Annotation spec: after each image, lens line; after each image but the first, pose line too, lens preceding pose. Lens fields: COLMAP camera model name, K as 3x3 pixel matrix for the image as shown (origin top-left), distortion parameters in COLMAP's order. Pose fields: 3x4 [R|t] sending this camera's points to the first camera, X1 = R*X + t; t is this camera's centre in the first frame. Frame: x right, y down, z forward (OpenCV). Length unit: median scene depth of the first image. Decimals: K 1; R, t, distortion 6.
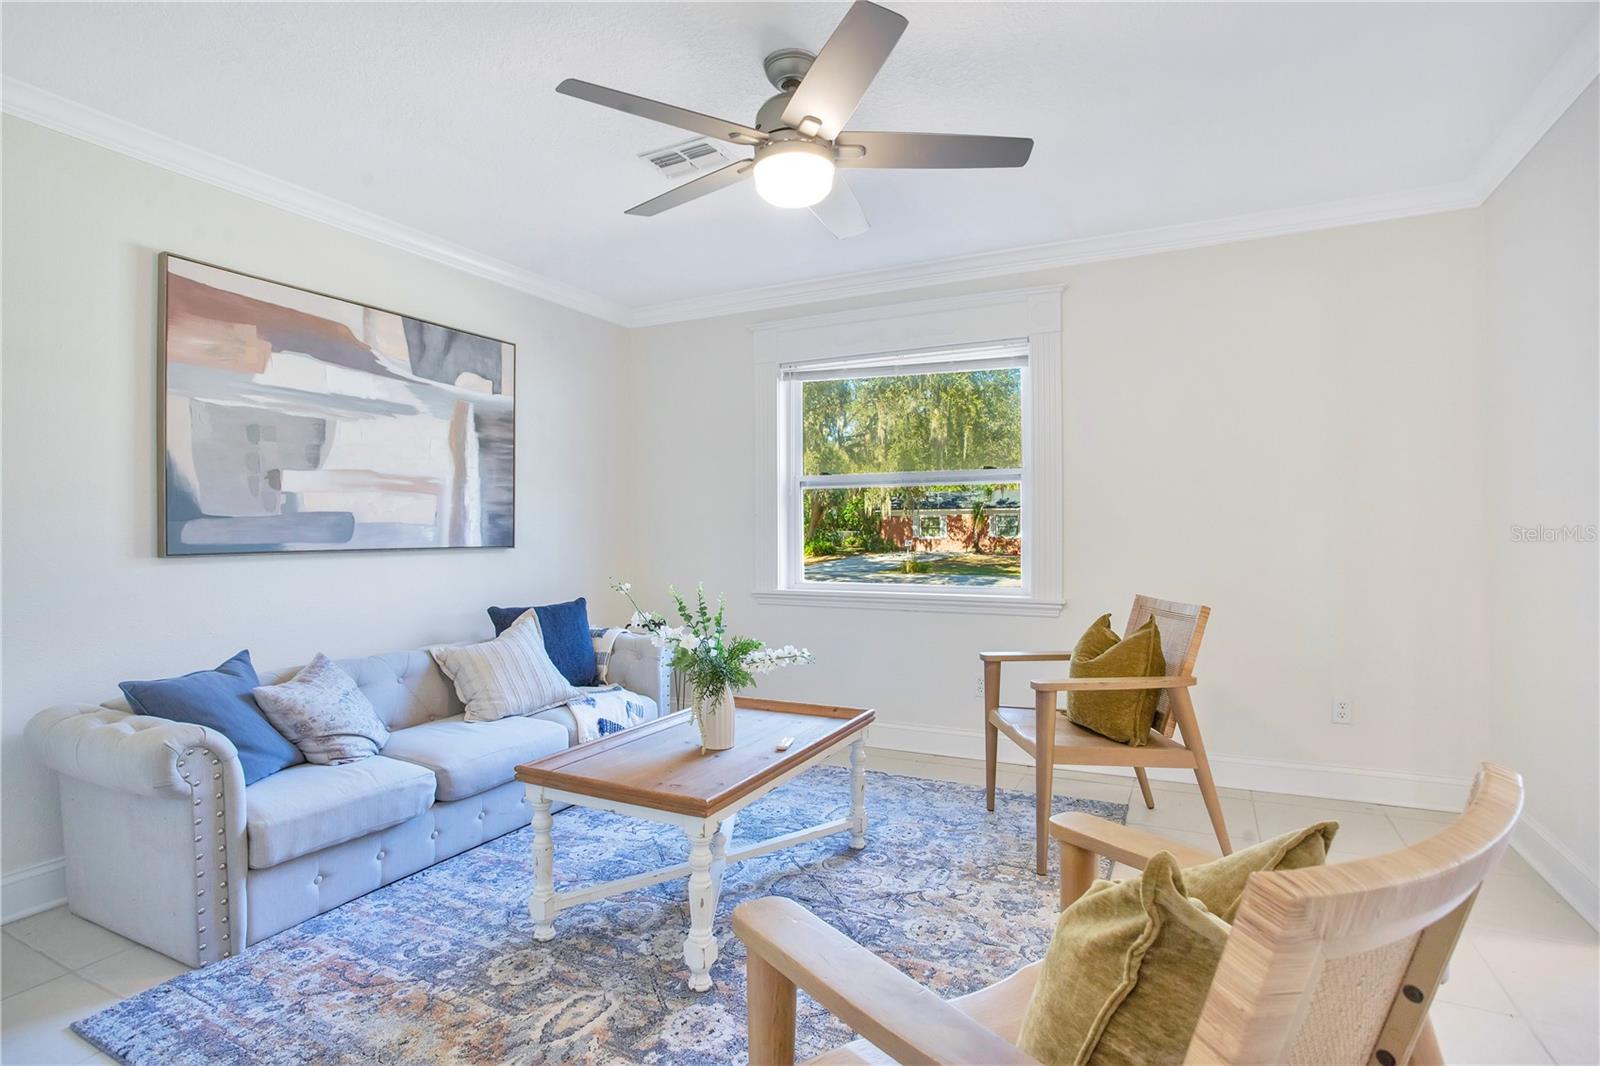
lens RADIAL K [[788.8, 0, 795.5], [0, 788.8, 533.1], [0, 0, 1]] dist [-0.076699, 0.035941]
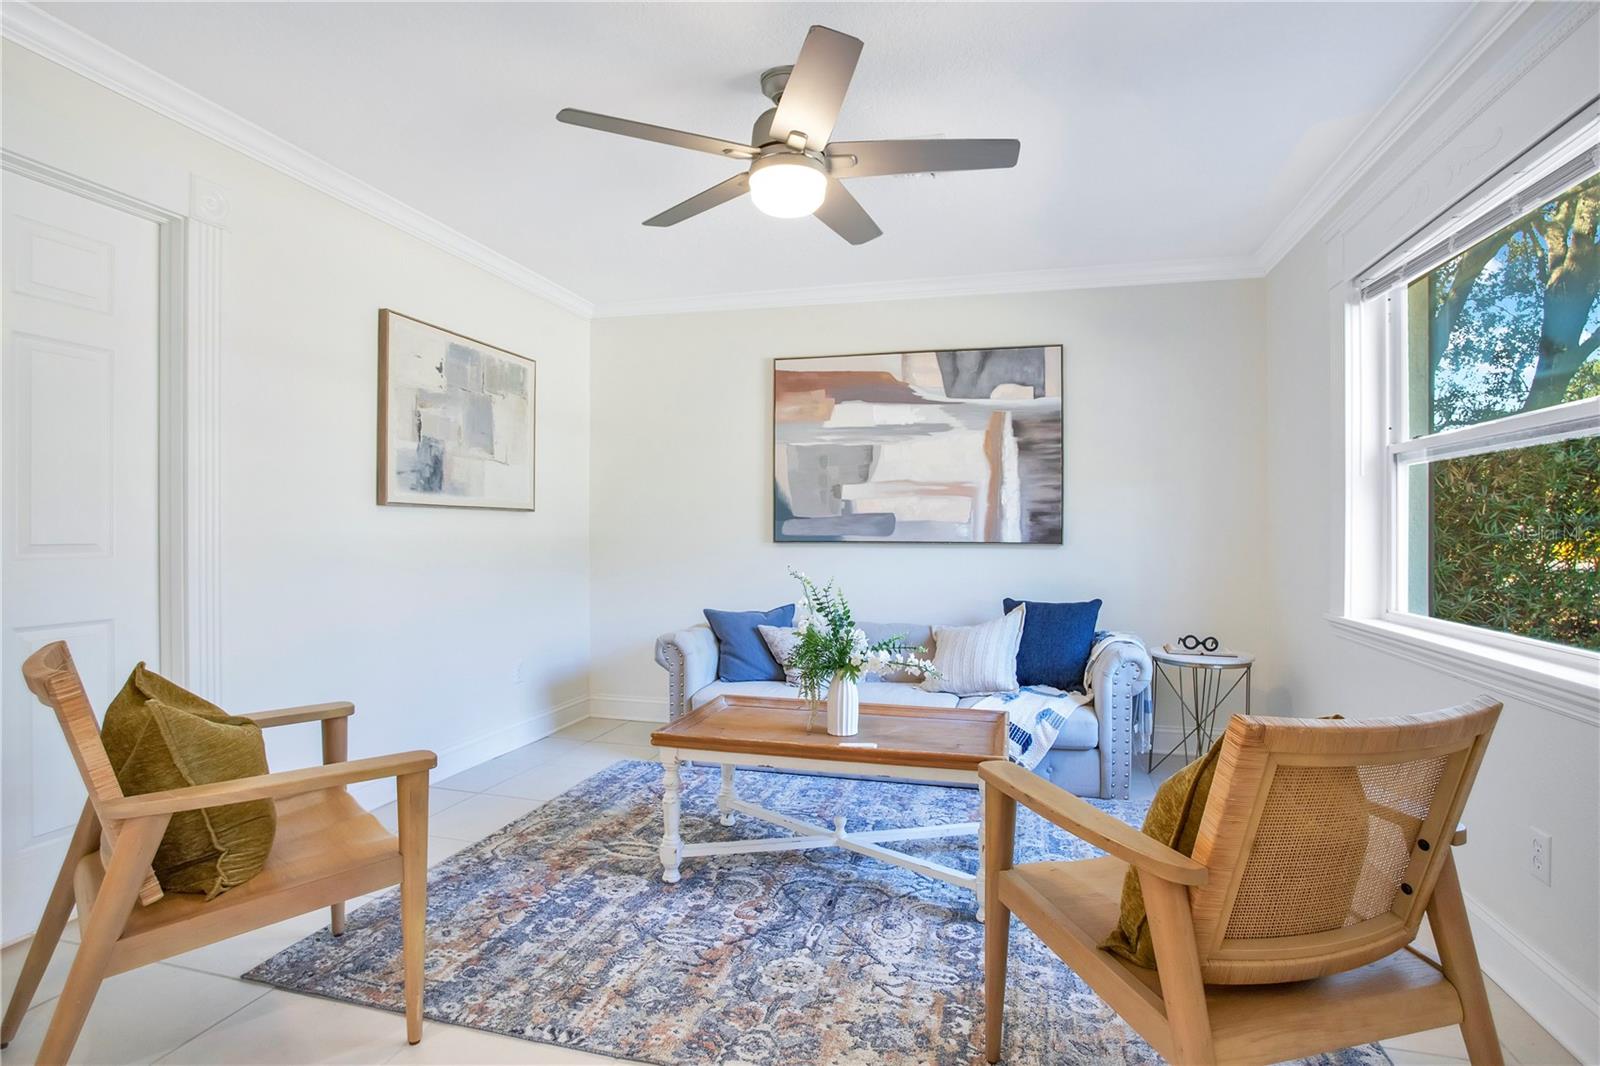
lens RADIAL K [[800.8, 0, 793.1], [0, 800.8, 530.3], [0, 0, 1]] dist [-0.066551, 0.021932]
pose [[0.207426, 0.006257, -0.978231, 0.721877], [-0.007395, 0.999961, 0.004828, -0.002884], [0.978223, 0.006233, 0.207464, 0.549450]]
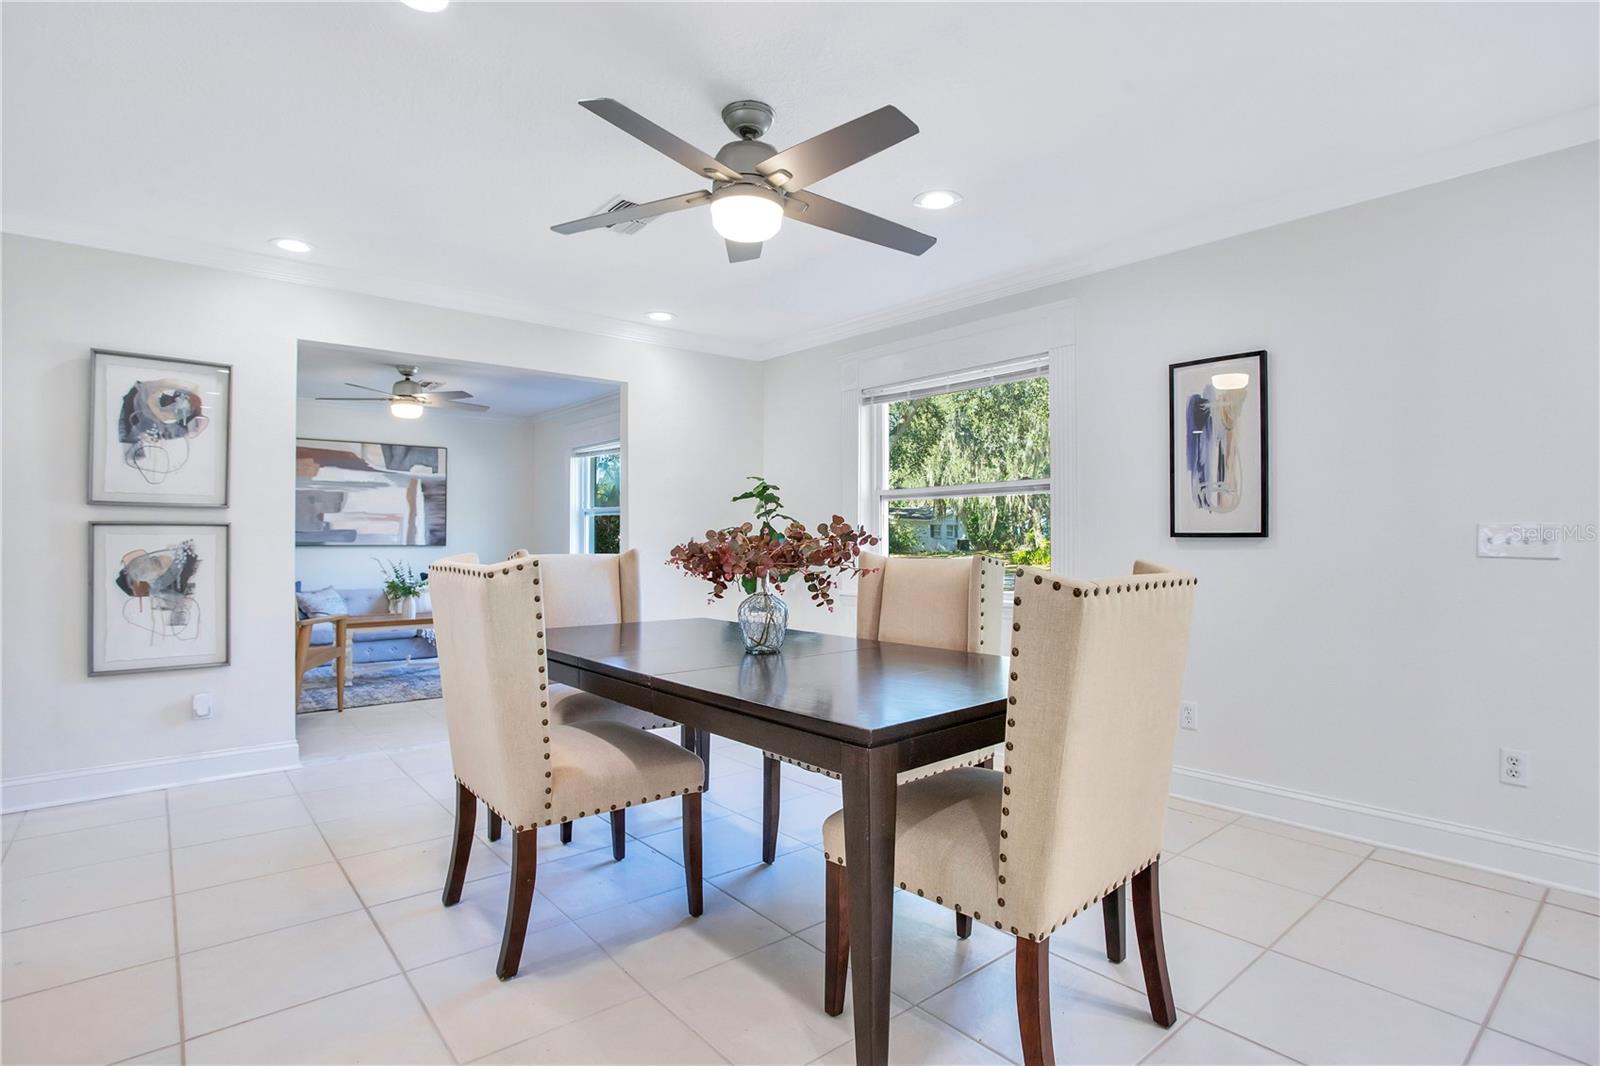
lens RADIAL K [[800.8, 0, 793.1], [0, 800.8, 530.3], [0, 0, 1]] dist [-0.066551, 0.021932]
pose [[0.921537, 0.000331, -0.388291, 1.635966], [-0.005783, 0.999900, -0.012871, -0.001217], [0.388249, 0.014107, 0.921447, -0.730676]]
